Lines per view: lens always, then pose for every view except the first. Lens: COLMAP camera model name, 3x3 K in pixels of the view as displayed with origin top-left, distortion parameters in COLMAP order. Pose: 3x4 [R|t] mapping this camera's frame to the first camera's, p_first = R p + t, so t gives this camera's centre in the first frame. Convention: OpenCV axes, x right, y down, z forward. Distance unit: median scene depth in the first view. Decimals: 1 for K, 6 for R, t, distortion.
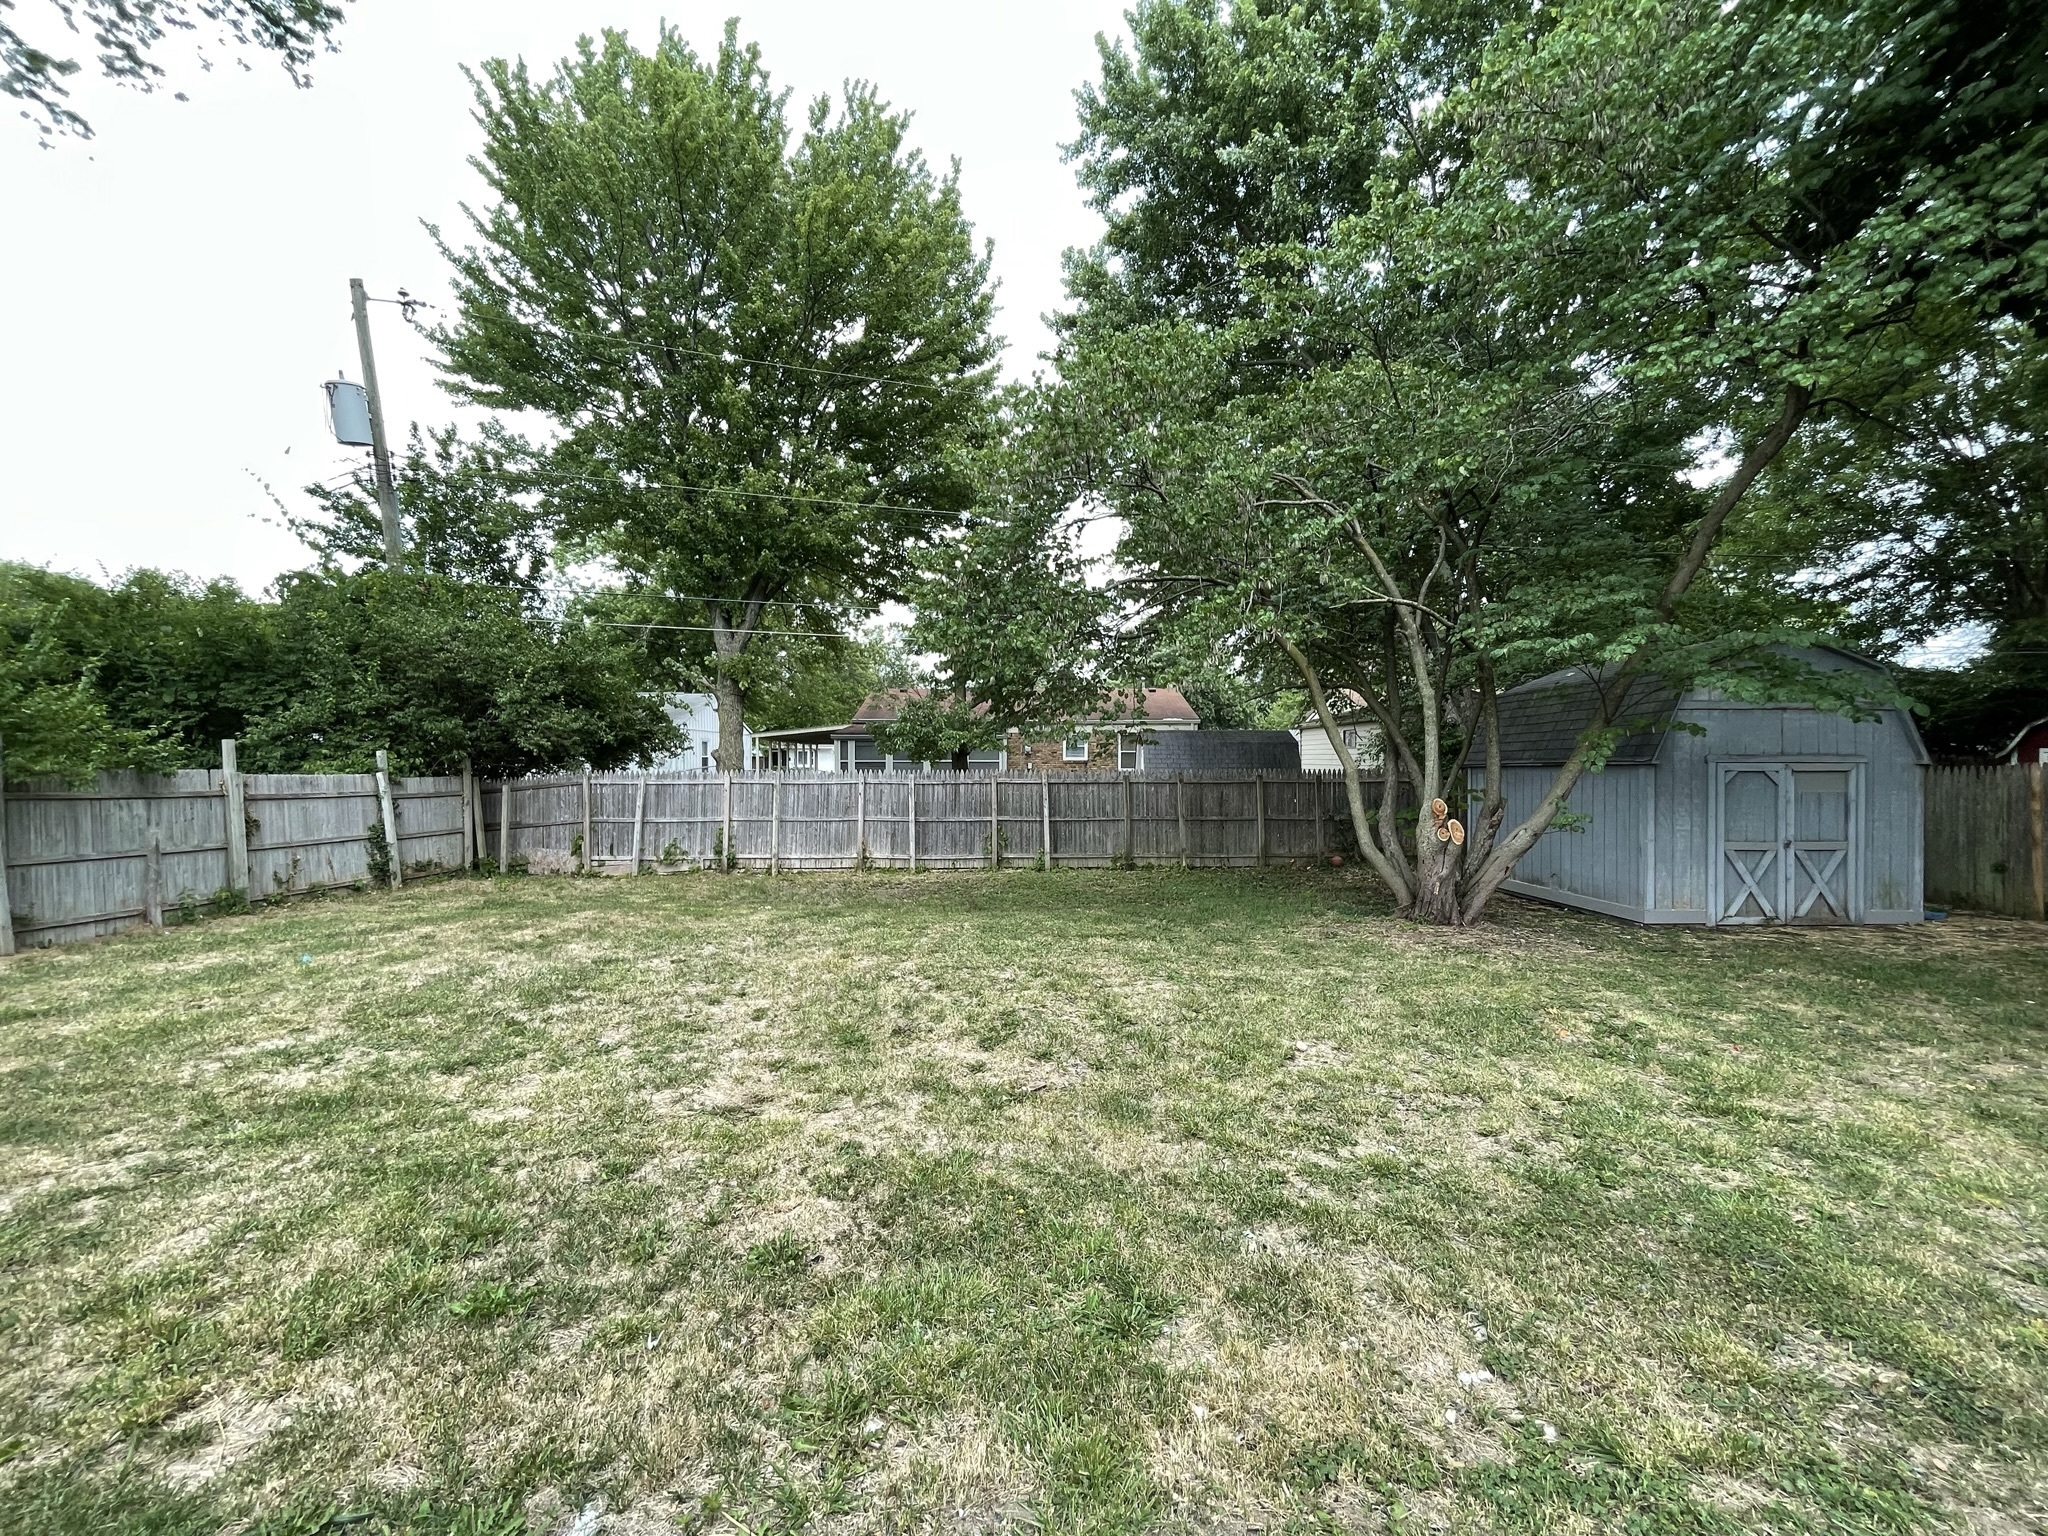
lens RADIAL K [[833.9, 0, 1026.3], [0, 833.9, 791.7], [0, 0, 1]] dist [-0.022517, 0.006529]
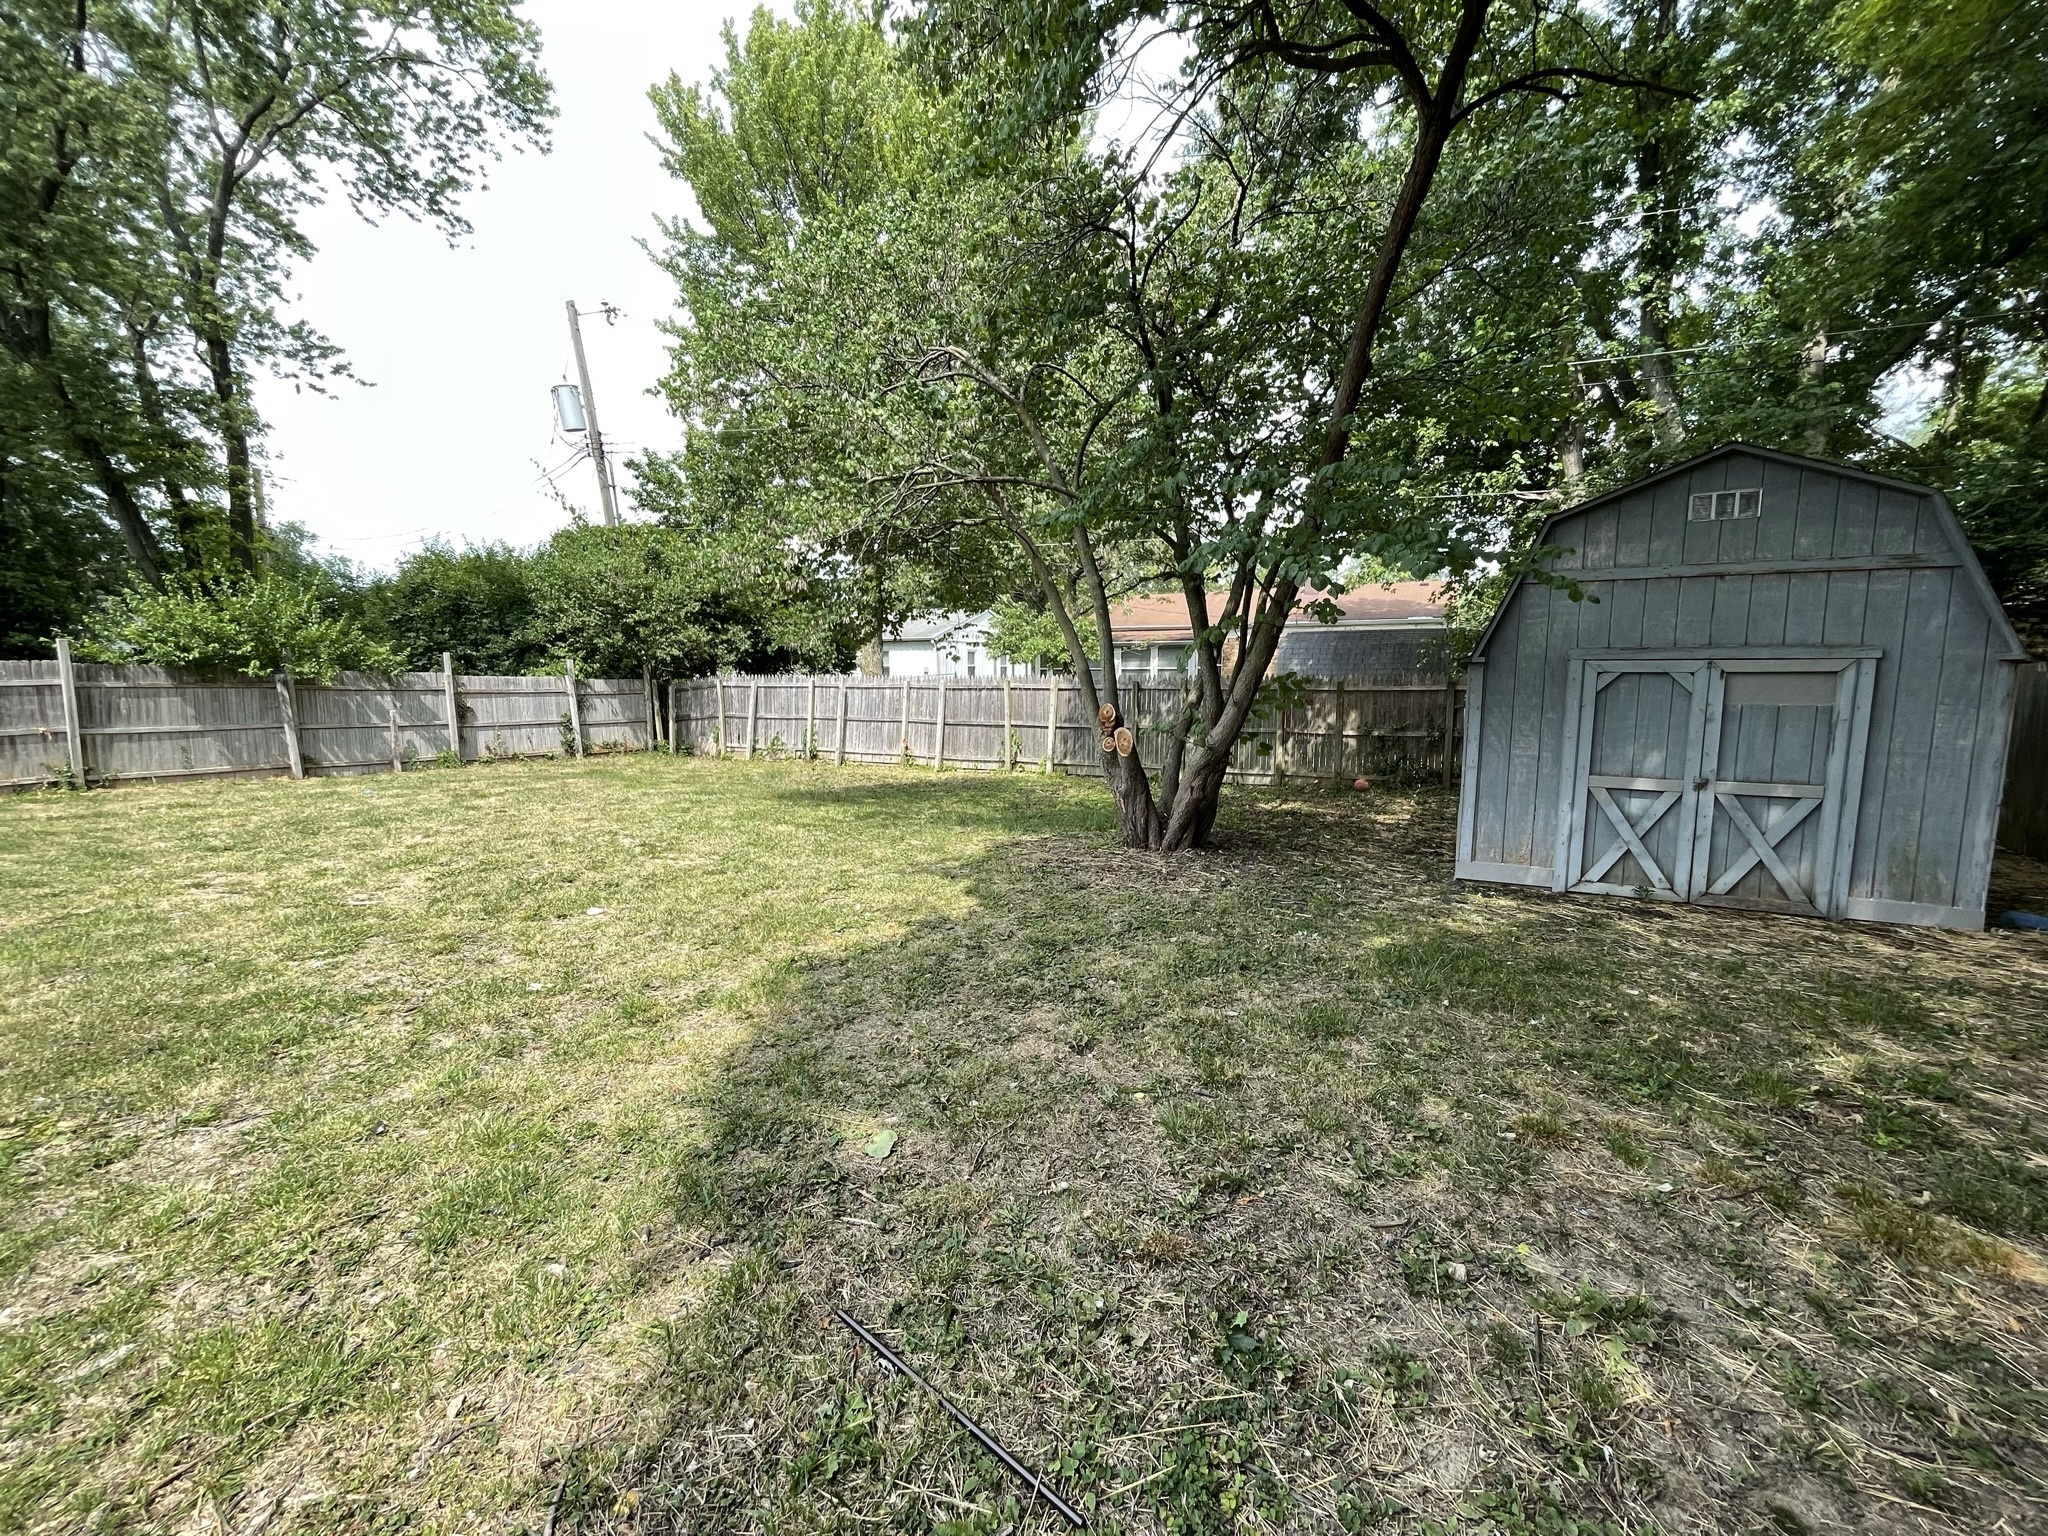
lens RADIAL K [[830.6, 0, 1020.6], [0, 830.6, 774.2], [0, 0, 1]] dist [0.001368, 0.000194]
pose [[0.883614, 0.055821, -0.464878, 0.522969], [-0.014847, 0.995709, 0.091341, 0.002340], [0.467982, -0.073808, 0.880651, 0.109878]]
